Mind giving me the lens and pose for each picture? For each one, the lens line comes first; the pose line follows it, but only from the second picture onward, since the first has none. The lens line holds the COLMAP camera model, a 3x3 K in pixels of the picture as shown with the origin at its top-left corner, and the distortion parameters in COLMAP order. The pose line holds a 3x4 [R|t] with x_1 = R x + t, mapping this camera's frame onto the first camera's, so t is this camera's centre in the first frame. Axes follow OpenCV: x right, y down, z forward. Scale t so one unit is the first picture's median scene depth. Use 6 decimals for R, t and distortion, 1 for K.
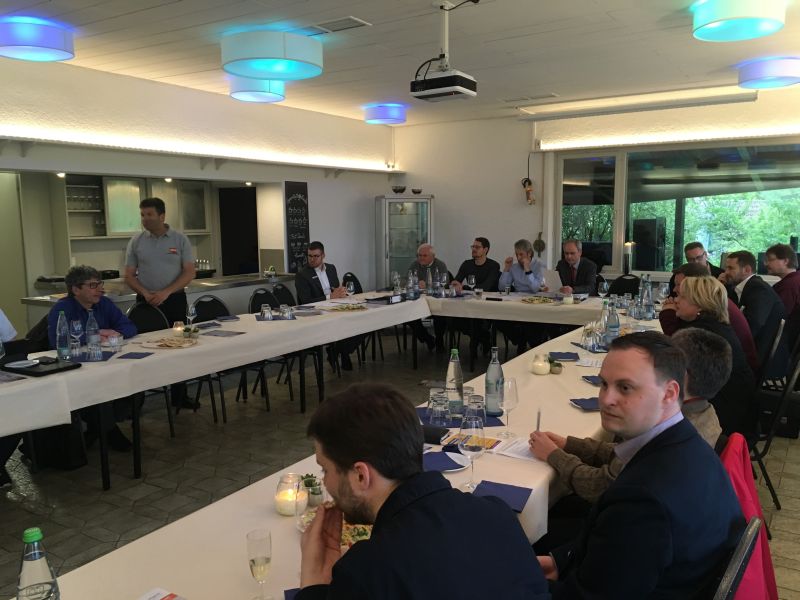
lens RADIAL K [[673.4, 0, 400.0], [0, 673.4, 300.0], [0, 0, 1]] dist [0.073328, -0.105849]
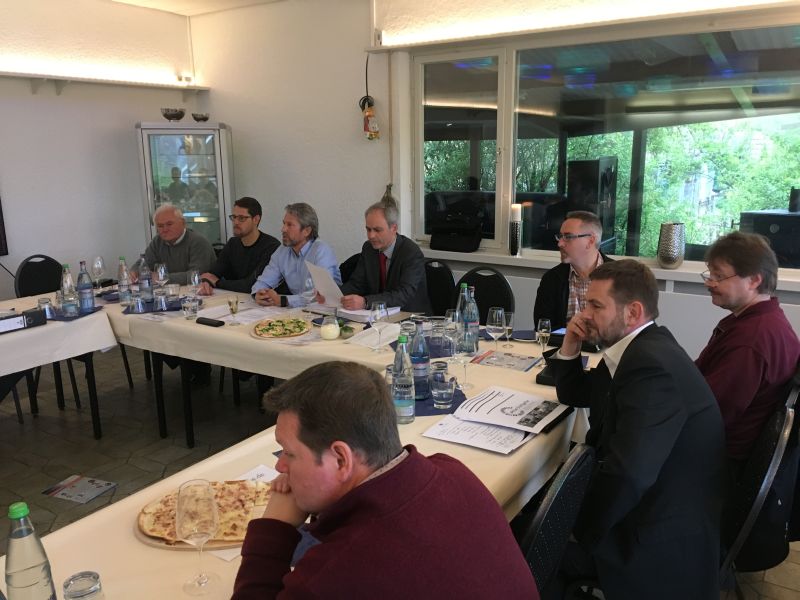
lens RADIAL K [[673.4, 0, 400.0], [0, 673.4, 300.0], [0, 0, 1]] dist [0.073328, -0.105849]
pose [[0.999893, 0.000196, -0.014643, 0.228506], [0.001154, 0.995746, 0.092133, -0.051350], [0.014598, -0.092140, 0.995639, 0.369613]]
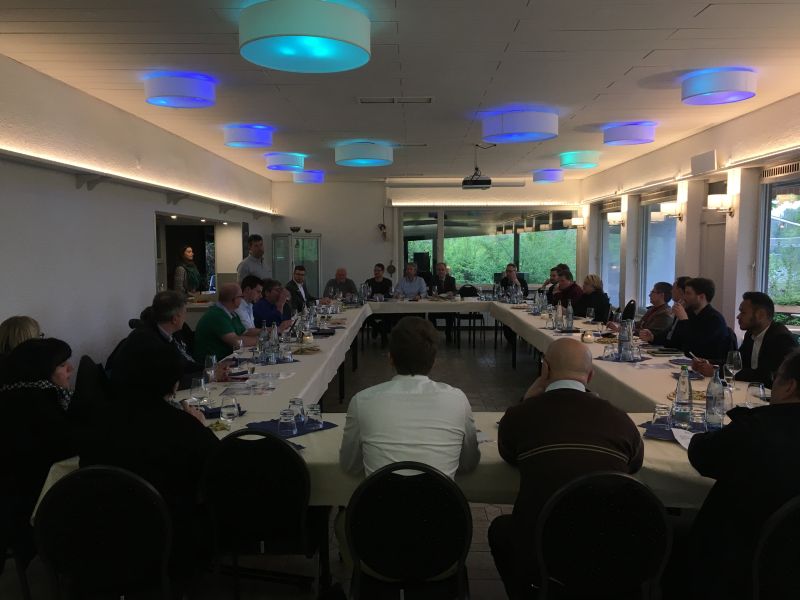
lens RADIAL K [[673.4, 0, 400.0], [0, 673.4, 300.0], [0, 0, 1]] dist [0.073328, -0.105849]
pose [[0.850038, -0.033926, 0.525628, -0.563521], [0.061082, 0.997540, -0.034395, 0.039529], [-0.523168, 0.061344, 0.850019, -0.266585]]
